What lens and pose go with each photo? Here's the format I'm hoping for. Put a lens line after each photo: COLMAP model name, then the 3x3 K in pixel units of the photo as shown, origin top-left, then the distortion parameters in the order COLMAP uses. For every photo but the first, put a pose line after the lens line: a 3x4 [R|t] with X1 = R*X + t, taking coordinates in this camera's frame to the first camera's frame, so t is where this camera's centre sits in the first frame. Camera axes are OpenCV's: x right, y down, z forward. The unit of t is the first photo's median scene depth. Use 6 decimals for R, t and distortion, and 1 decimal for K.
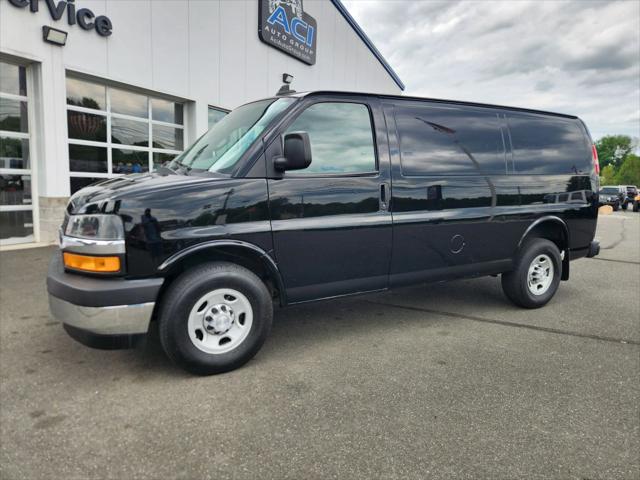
lens RADIAL K [[430.7, 0, 314.8], [0, 430.7, 235.9], [0, 0, 1]] dist [0.070707, -0.056552]
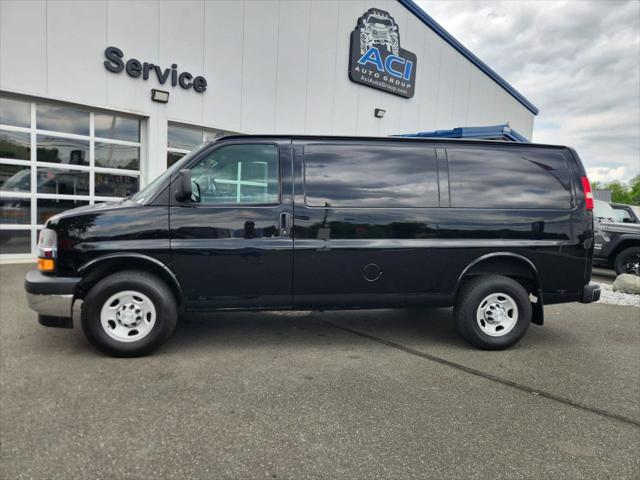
lens RADIAL K [[430.7, 0, 311.2], [0, 430.7, 241.6], [0, 0, 1]] dist [0.070707, -0.056552]
pose [[0.935194, 0.043147, -0.351496, 0.554971], [-0.062745, 0.997035, -0.044554, -0.000051], [0.348532, 0.063721, 0.935128, -0.024832]]
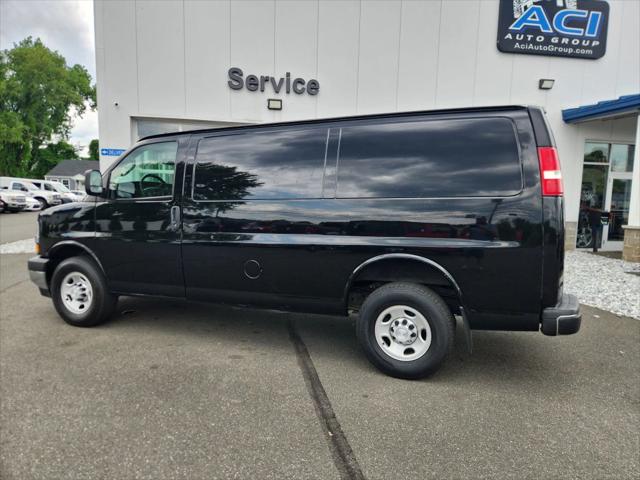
lens RADIAL K [[430.7, 0, 317.3], [0, 430.7, 237.6], [0, 0, 1]] dist [0.070707, -0.056552]
pose [[0.622974, 0.060506, -0.779899, 1.175180], [-0.100848, 0.994896, -0.003370, -0.063883], [0.775715, 0.080750, 0.625896, 0.503486]]
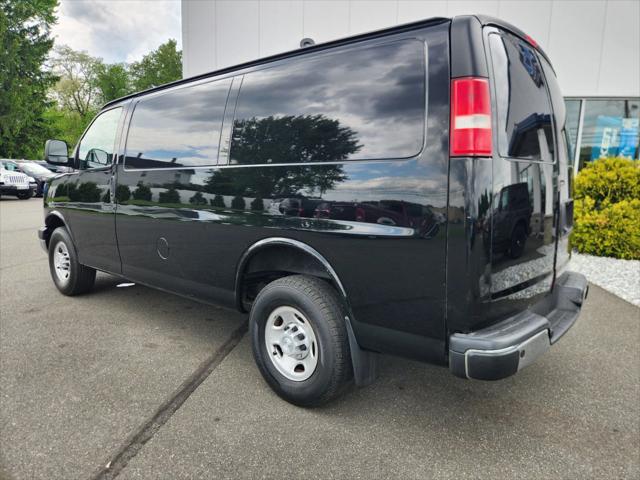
lens RADIAL K [[430.7, 0, 320.5], [0, 430.7, 236.9], [0, 0, 1]] dist [0.070707, -0.056552]
pose [[0.341080, 0.115516, -0.932910, 1.224477], [-0.134721, 0.988183, 0.073105, -0.107479], [0.930330, 0.100748, 0.352612, 0.989574]]
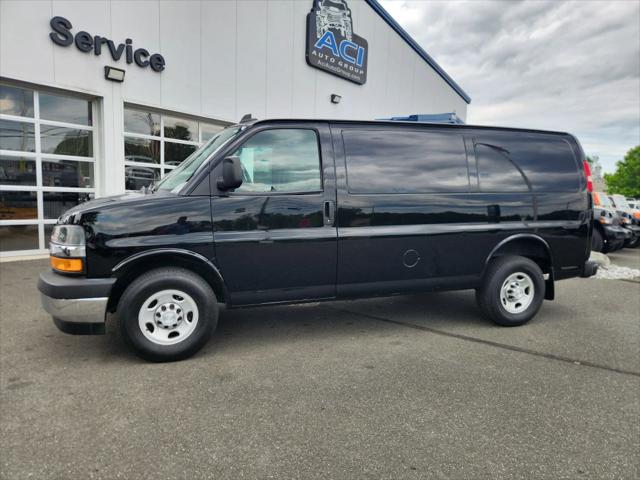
lens RADIAL K [[430.7, 0, 315.0], [0, 430.7, 245.3], [0, 0, 1]] dist [0.070707, -0.056552]
pose [[0.982830, 0.019522, -0.183478, 0.292533], [-0.022440, 0.999652, -0.013838, 0.006694], [0.183145, 0.017718, 0.982926, -0.070133]]
